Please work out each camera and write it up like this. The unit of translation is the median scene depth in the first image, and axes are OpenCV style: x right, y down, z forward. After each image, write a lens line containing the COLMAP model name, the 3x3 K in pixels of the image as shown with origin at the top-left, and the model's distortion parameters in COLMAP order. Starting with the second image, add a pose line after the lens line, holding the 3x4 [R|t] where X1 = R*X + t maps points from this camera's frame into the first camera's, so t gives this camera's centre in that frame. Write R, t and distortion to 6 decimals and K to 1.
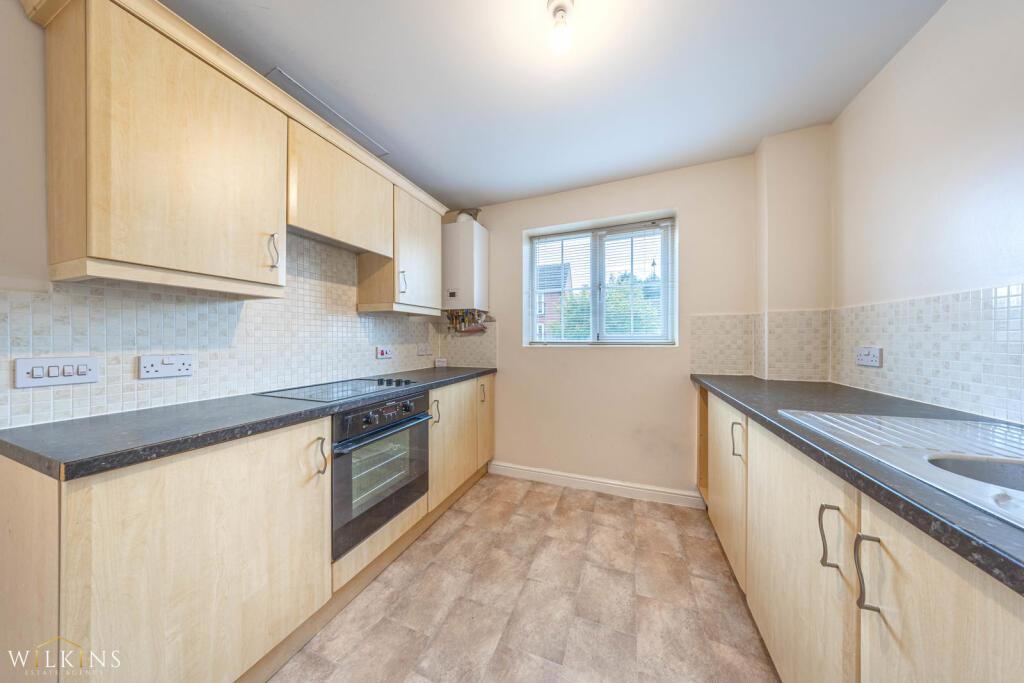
lens RADIAL K [[304.4, 0, 510.6], [0, 304.4, 337.5], [0, 0, 1]] dist [-0.000053, 0.000033]
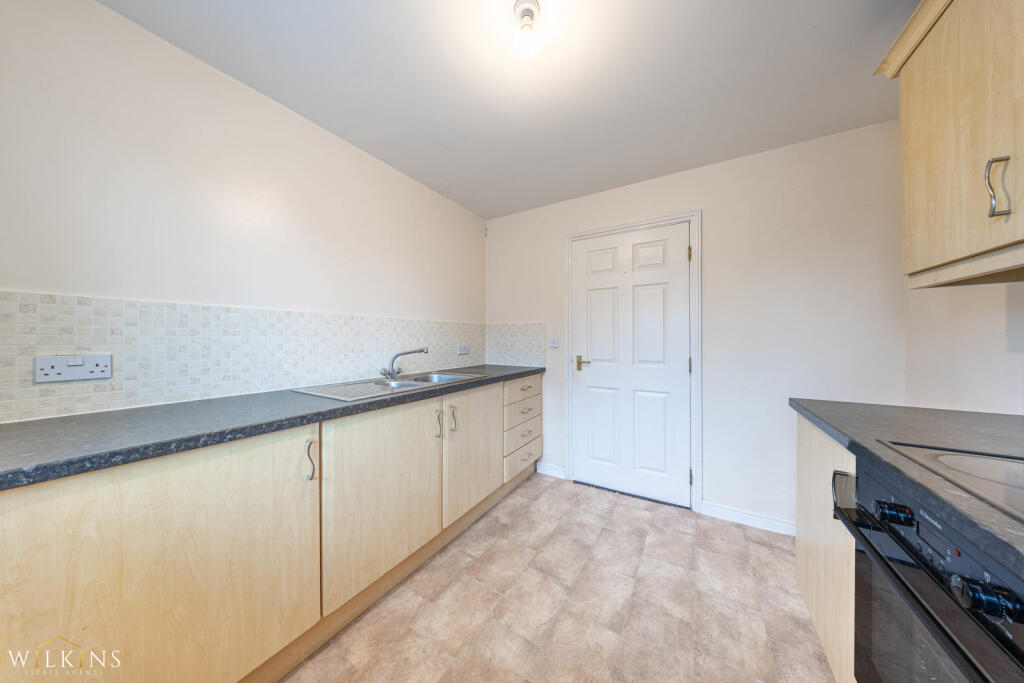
lens RADIAL K [[304.4, 0, 509.9], [0, 304.4, 339.8], [0, 0, 1]] dist [-0.000053, 0.000033]
pose [[-0.983548, -0.001271, 0.180641, 0.258716], [-0.001193, 0.999999, 0.000542, -0.001184], [-0.180642, 0.000318, -0.983549, 1.908357]]
